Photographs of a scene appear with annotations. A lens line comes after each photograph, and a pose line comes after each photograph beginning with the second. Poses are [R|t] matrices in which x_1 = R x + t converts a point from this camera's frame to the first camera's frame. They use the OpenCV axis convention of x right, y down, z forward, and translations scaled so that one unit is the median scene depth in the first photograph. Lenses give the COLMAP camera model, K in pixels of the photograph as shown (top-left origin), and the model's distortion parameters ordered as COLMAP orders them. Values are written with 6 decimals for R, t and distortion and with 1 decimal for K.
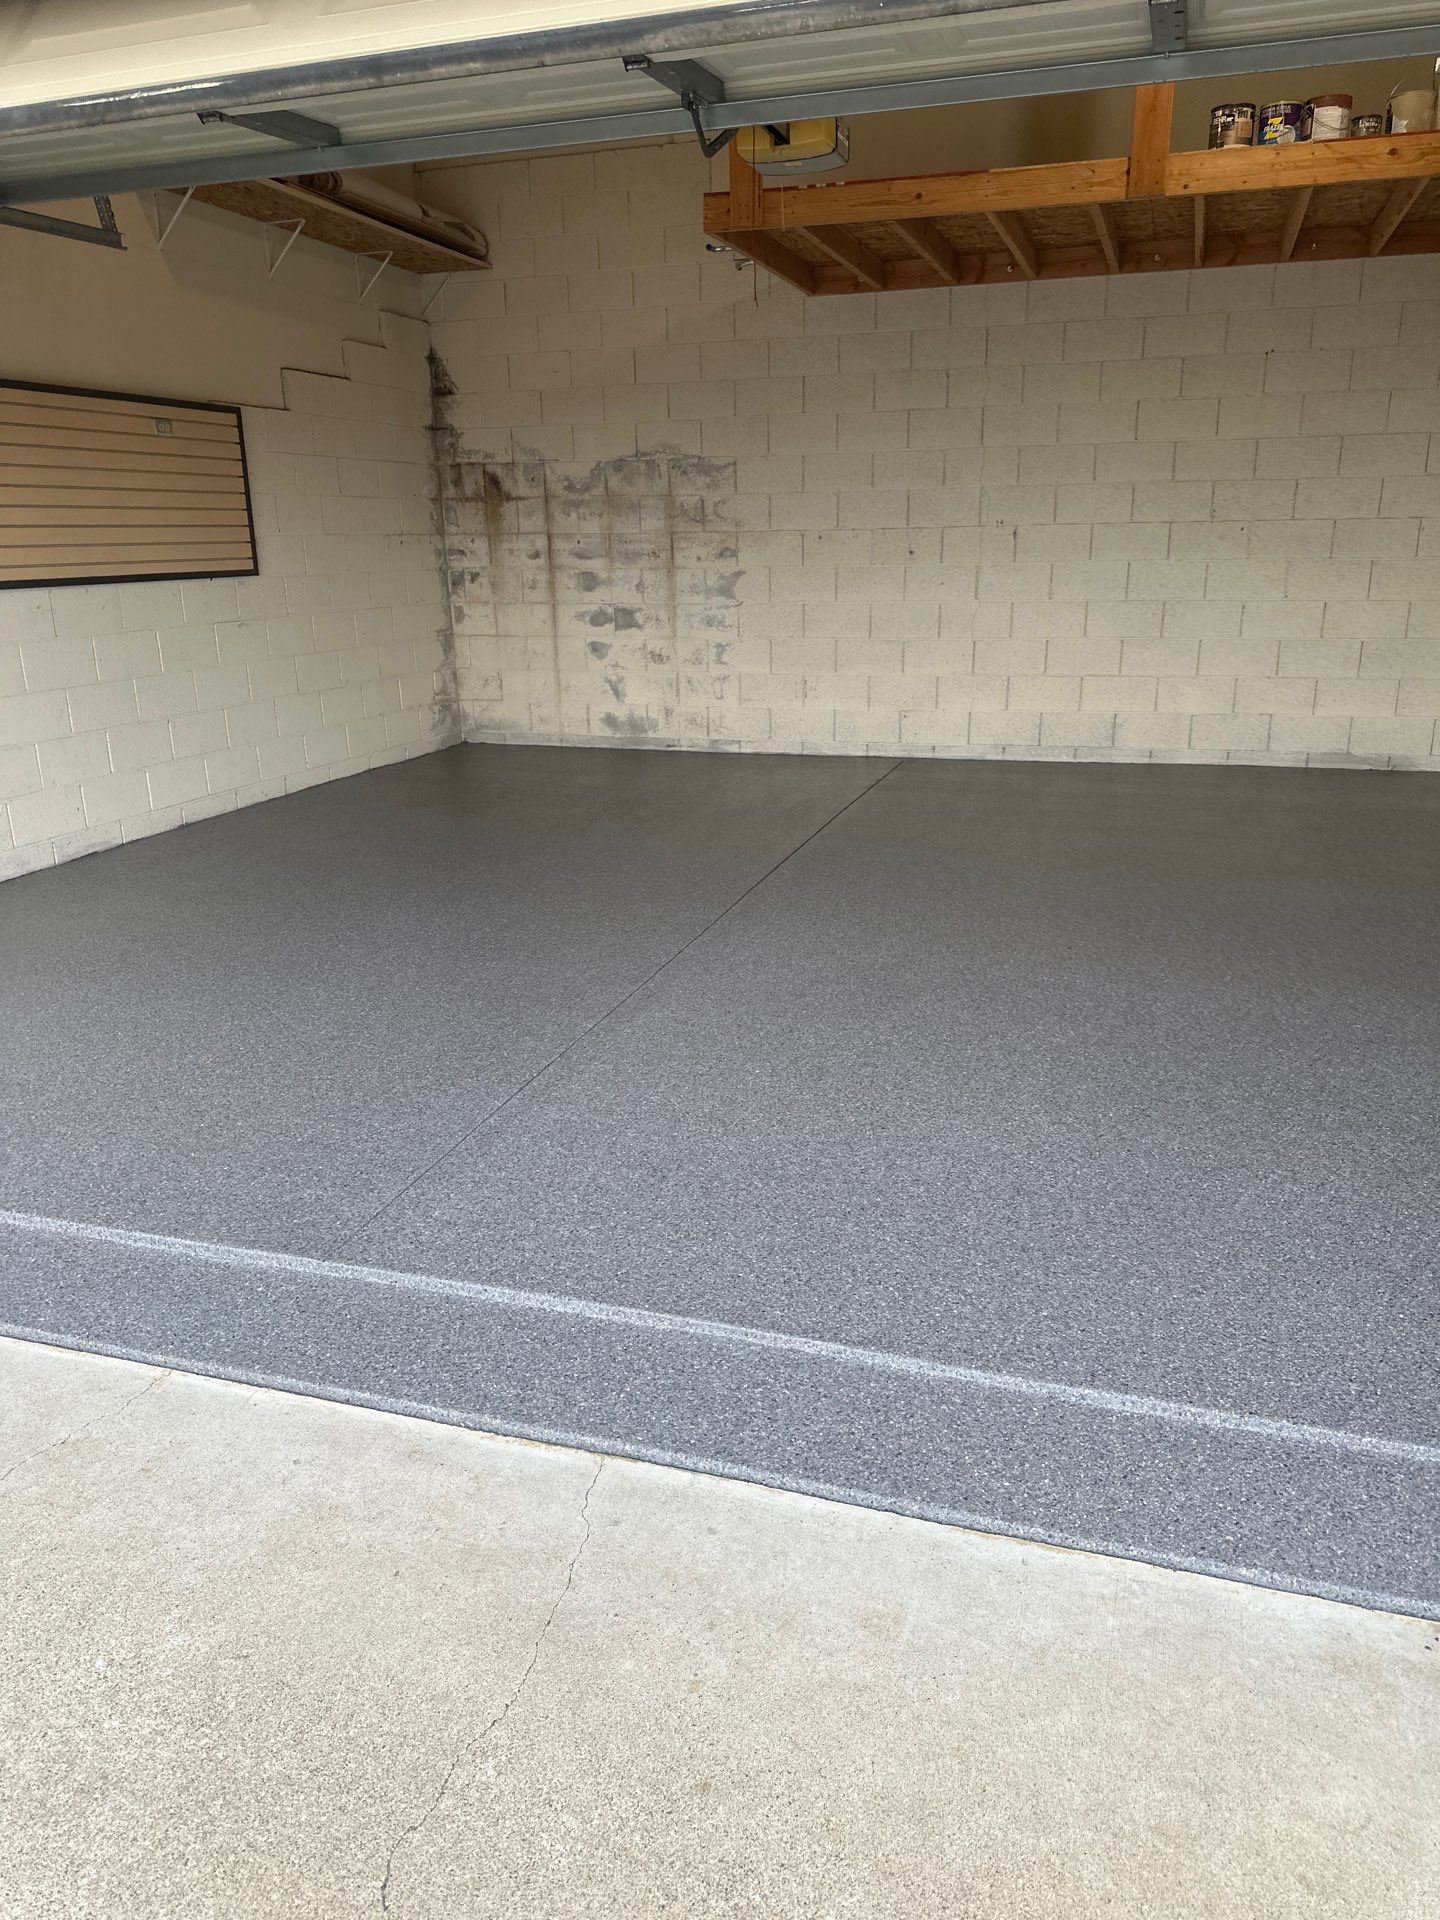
lens RADIAL K [[1325.6, 0, 734.3], [0, 1325.6, 967.6], [0, 0, 1]] dist [0.191612, -0.403199]
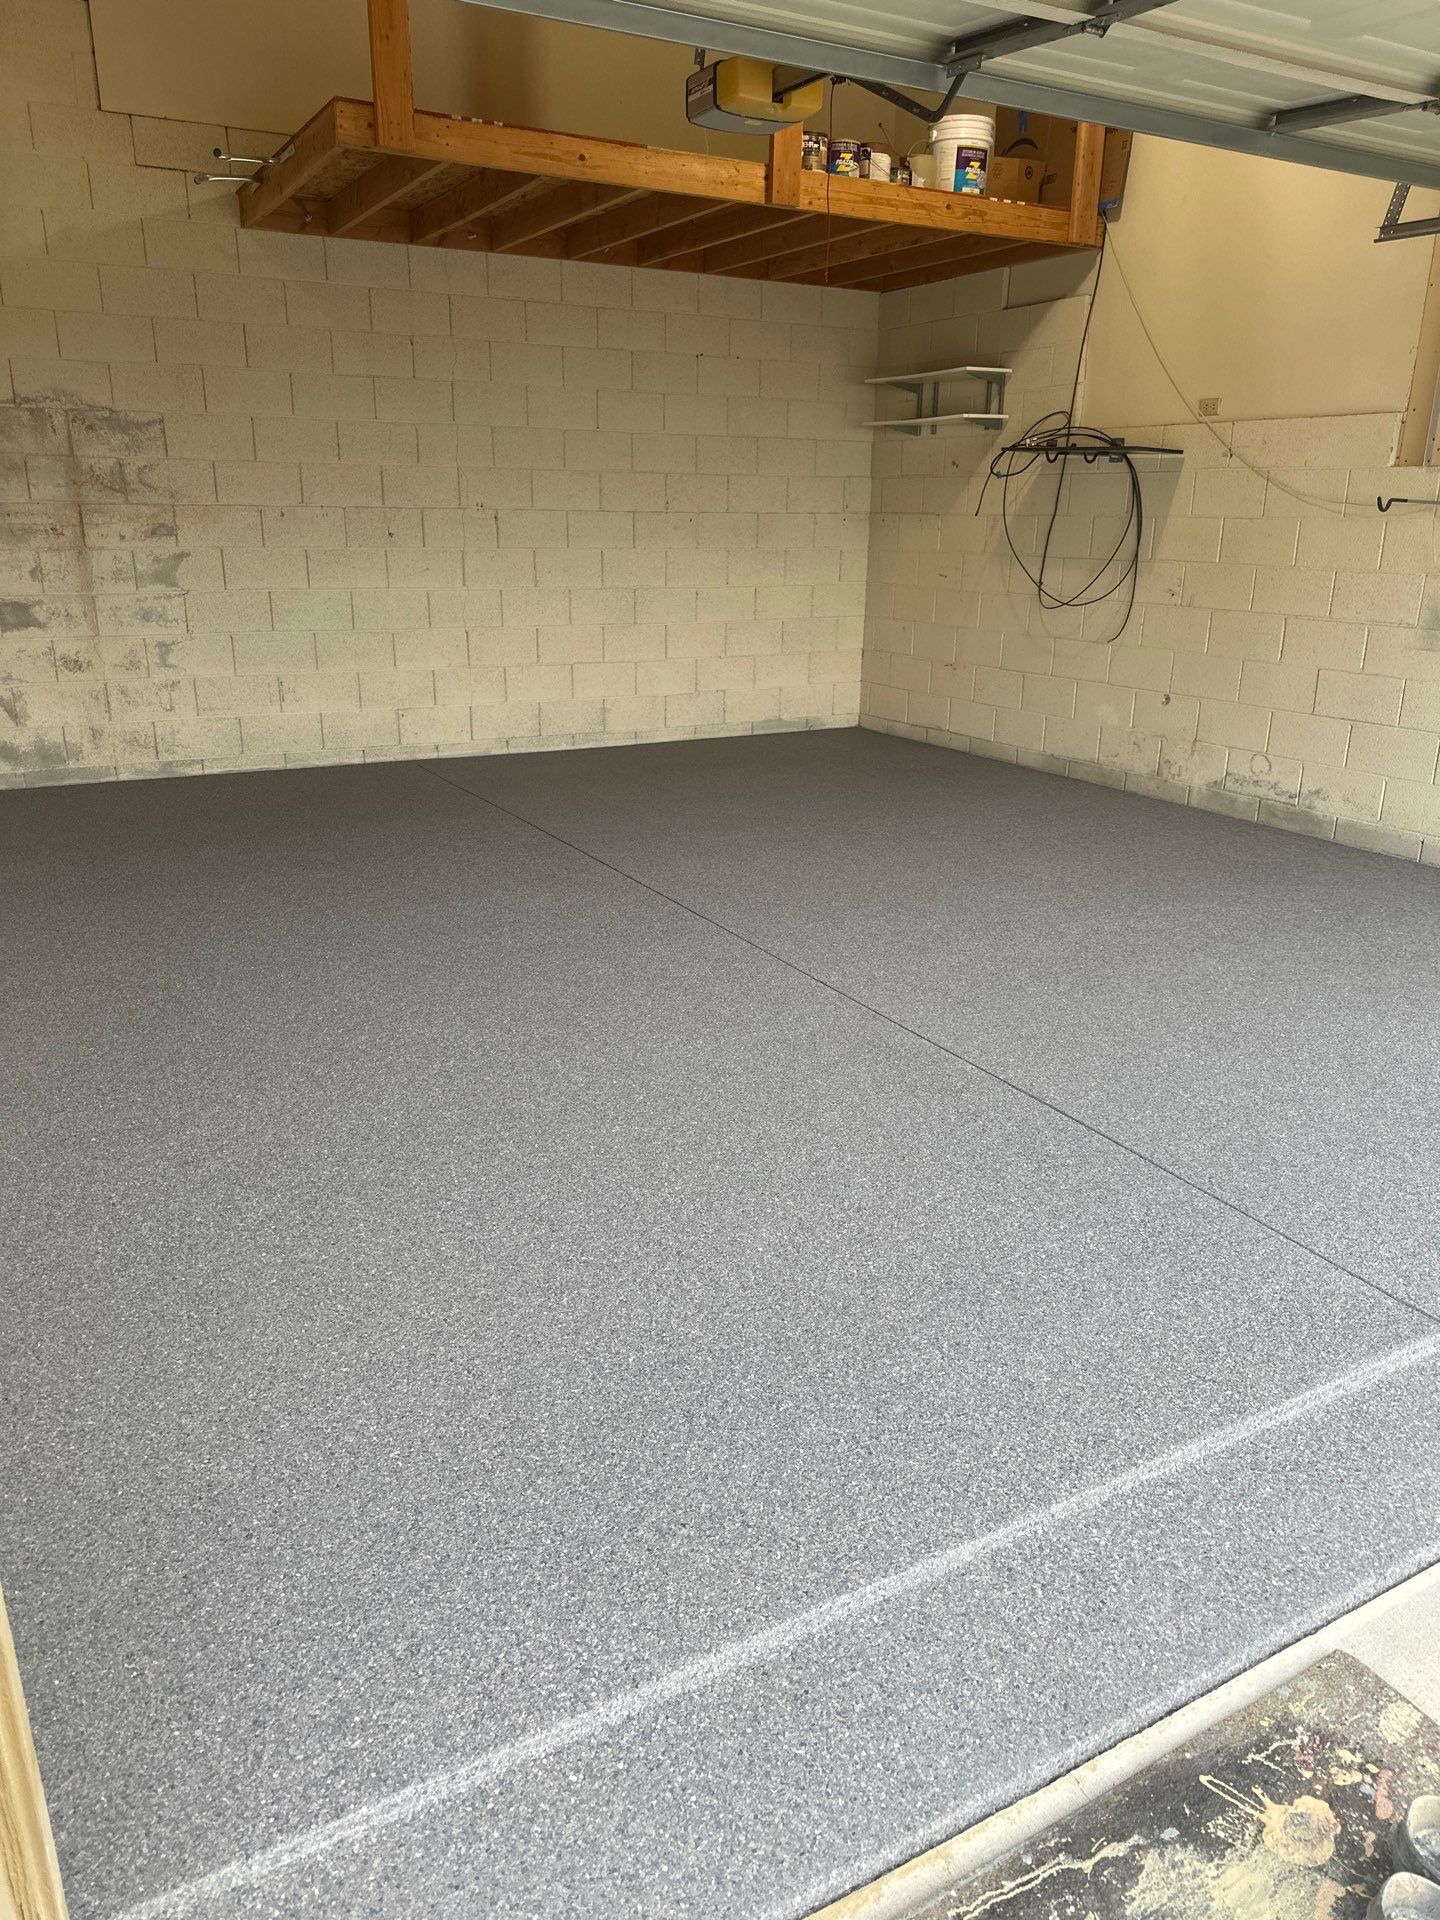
lens RADIAL K [[1342.0, 0, 717.7], [0, 1342.0, 968.5], [0, 0, 1]] dist [0.041324, -0.056824]
pose [[0.684742, -0.213828, 0.696711, -0.388237], [0.201062, 0.974314, 0.101419, -0.068406], [-0.700502, 0.070636, 0.710146, 0.212447]]
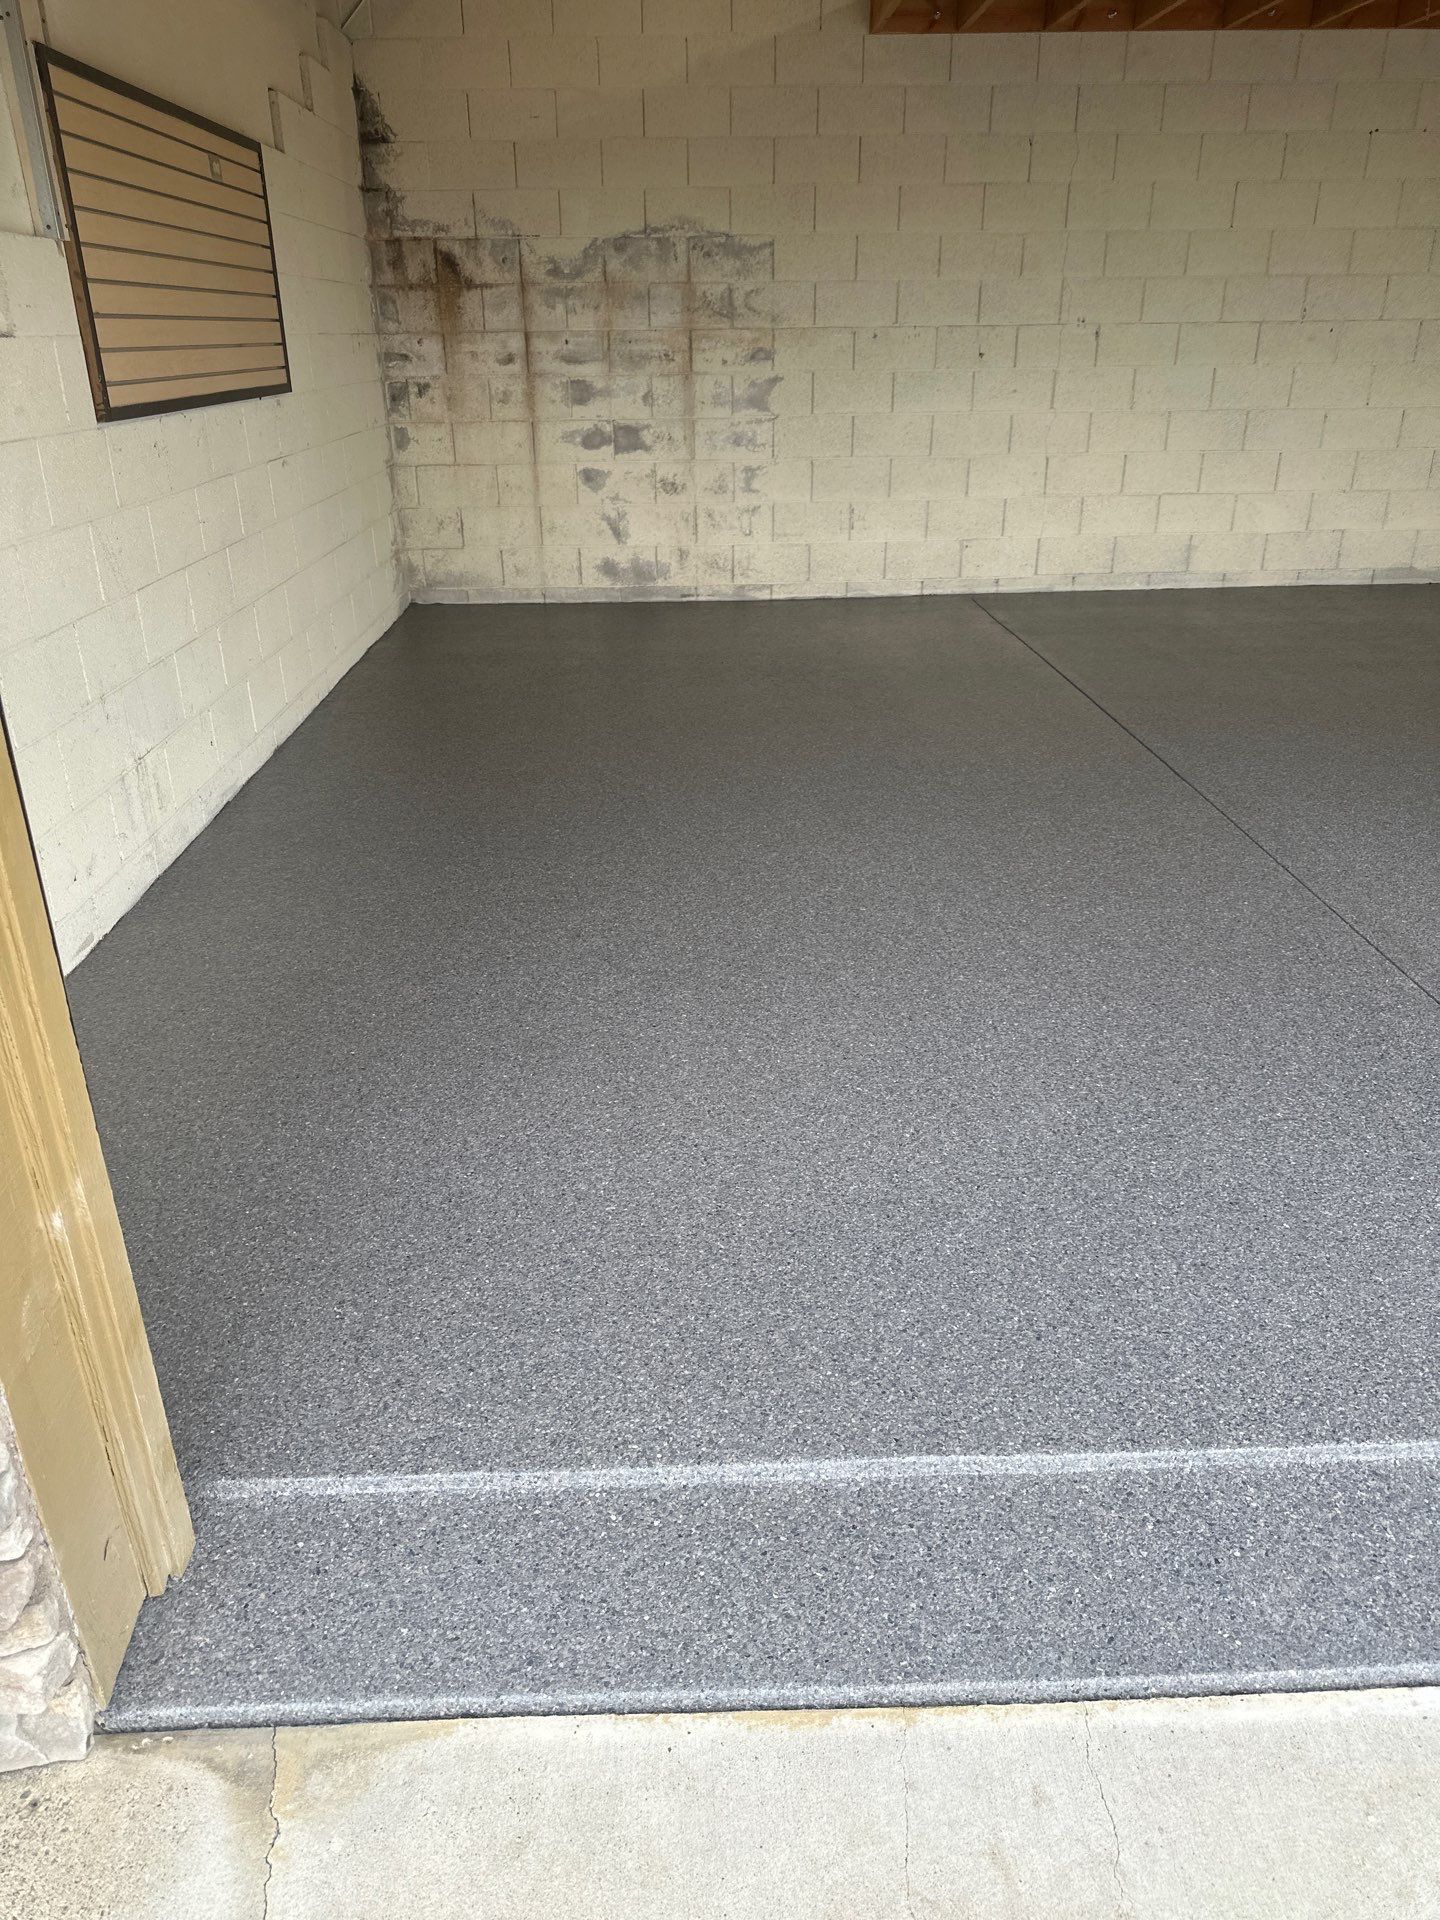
lens RADIAL K [[1343.4, 0, 715.4], [0, 1343.4, 964.7], [0, 0, 1]] dist [0.032940, -0.048607]
pose [[0.943779, -0.137487, 0.300629, -0.329942], [0.099594, 0.985412, 0.137999, -0.053019], [-0.315217, -0.100300, 0.943705, 0.177507]]
